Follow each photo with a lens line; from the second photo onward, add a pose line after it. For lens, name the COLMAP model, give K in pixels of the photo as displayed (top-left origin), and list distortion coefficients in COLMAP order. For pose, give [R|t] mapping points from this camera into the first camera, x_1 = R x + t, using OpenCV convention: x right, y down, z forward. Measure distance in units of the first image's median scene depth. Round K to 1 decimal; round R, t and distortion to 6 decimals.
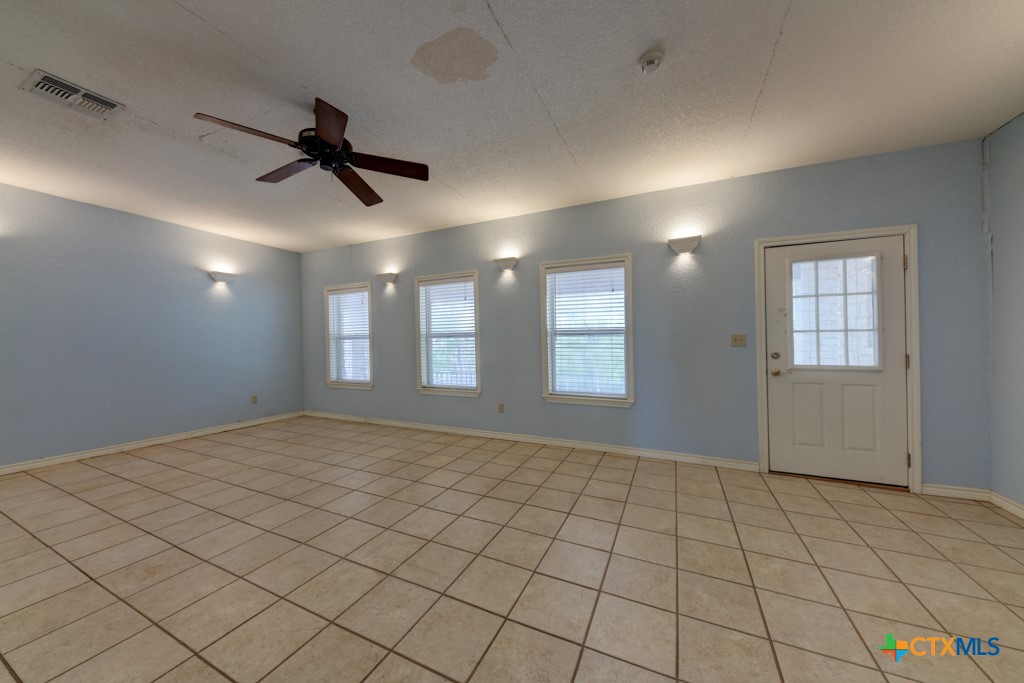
lens RADIAL K [[352.2, 0, 510.4], [0, 352.2, 337.7], [0, 0, 1]] dist [0.016271, -0.007358]
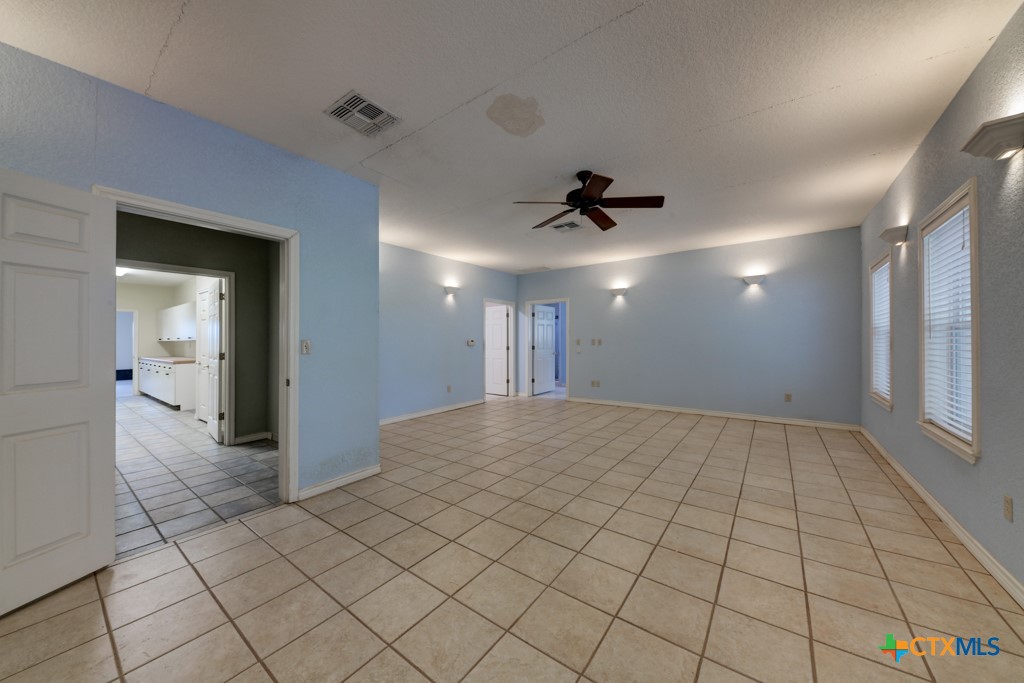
lens RADIAL K [[352.2, 0, 510.4], [0, 352.2, 337.7], [0, 0, 1]] dist [0.016271, -0.007358]
pose [[-0.196711, -0.003558, -0.980455, 0.796841], [0.022714, 0.999708, -0.008185, -0.000454], [0.980198, -0.023880, -0.196573, 0.916309]]
